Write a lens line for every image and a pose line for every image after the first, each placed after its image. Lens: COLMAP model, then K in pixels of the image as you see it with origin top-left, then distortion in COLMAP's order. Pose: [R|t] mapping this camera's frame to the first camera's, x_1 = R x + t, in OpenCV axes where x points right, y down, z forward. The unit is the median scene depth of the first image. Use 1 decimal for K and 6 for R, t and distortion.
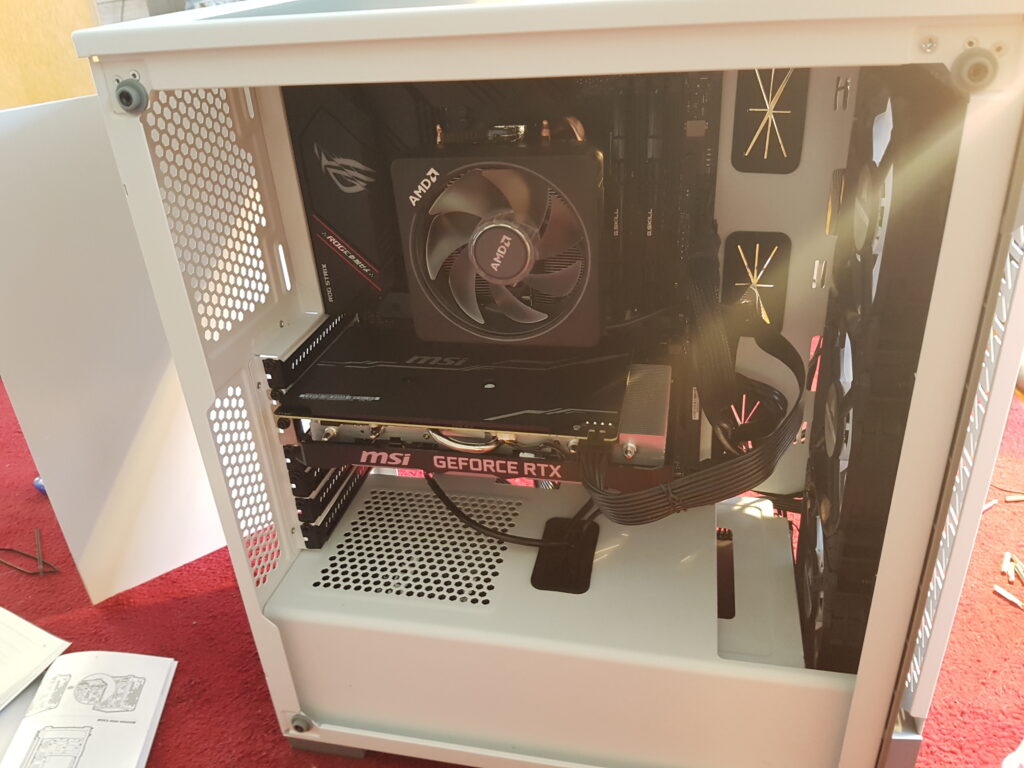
lens RADIAL K [[781.2, 0, 512.0], [0, 781.2, 384.0], [0, 0, 1]] dist [-0.014301, -0.007007]
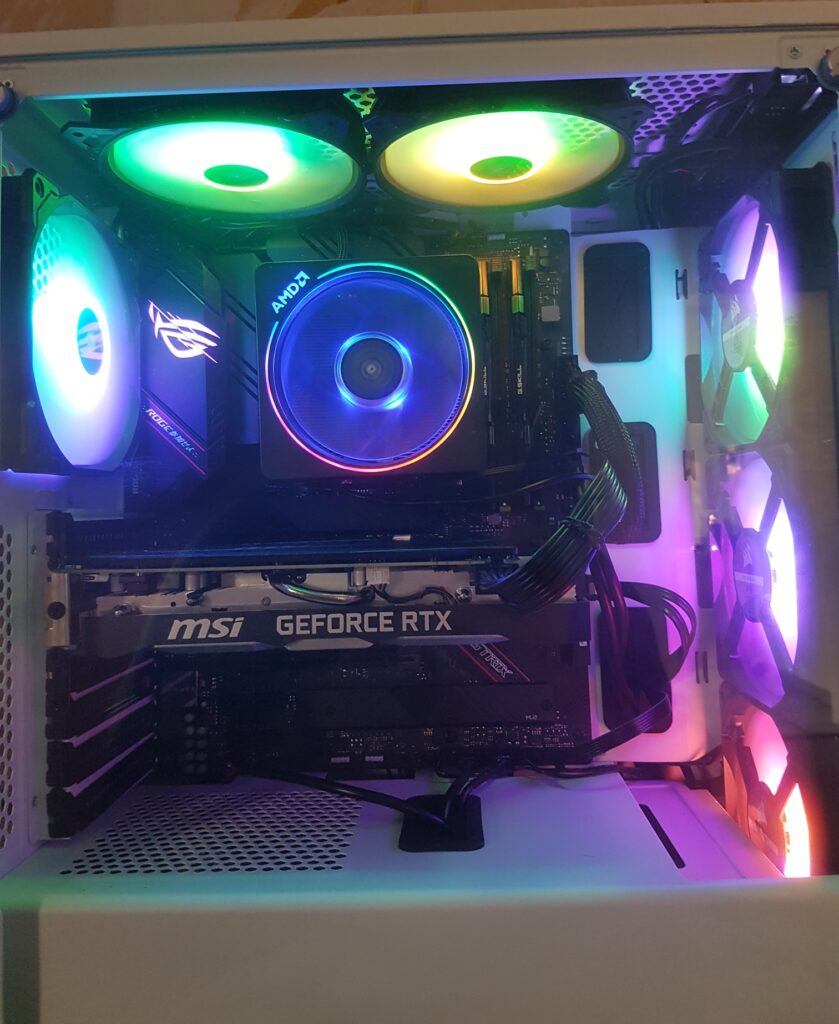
lens RADIAL K [[858.3, 0, 419.5], [0, 858.3, 512.0], [0, 0, 1]] dist [0.002749, -0.008614]
pose [[0.978077, 0.048418, 0.202539, -0.139305], [0.071862, 0.834378, -0.546488, 0.468586], [-0.195453, 0.549062, 0.812606, 0.260144]]
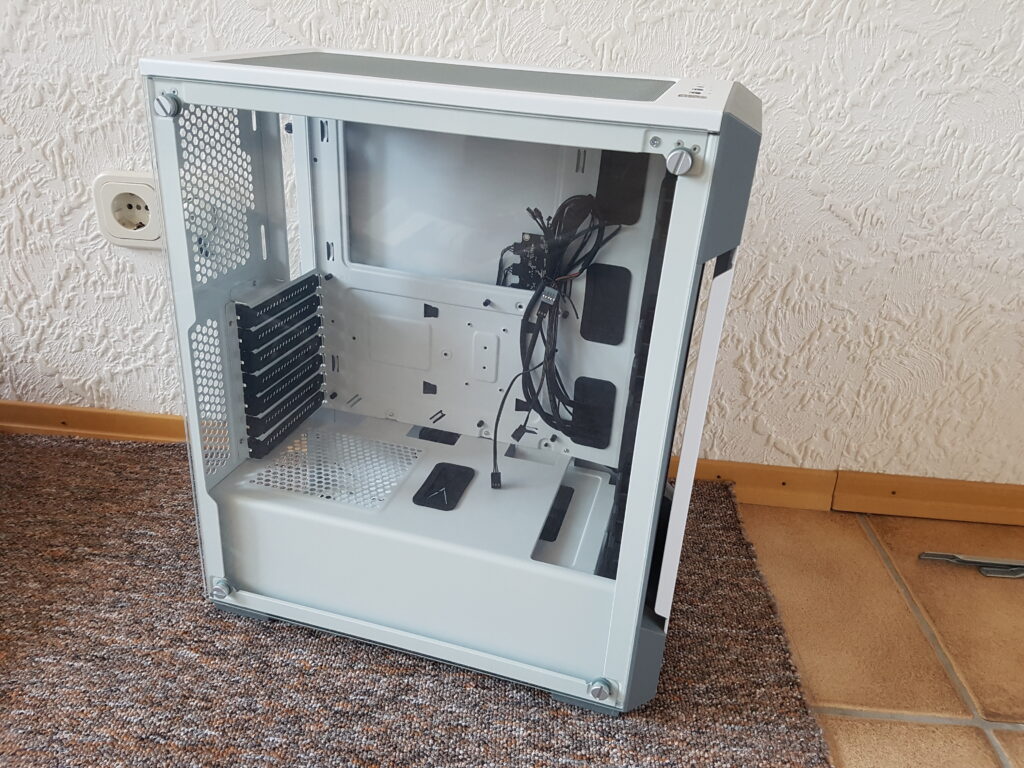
lens RADIAL K [[770.5, 0, 512.0], [0, 770.5, 384.0], [0, 0, 1]] dist [-0.000969, 0.001846]
pose [[0.990902, 0.134069, 0.011740, 0.165836], [-0.133255, 0.989611, -0.053970, 0.118605], [-0.018854, 0.051915, 0.998474, -0.358171]]
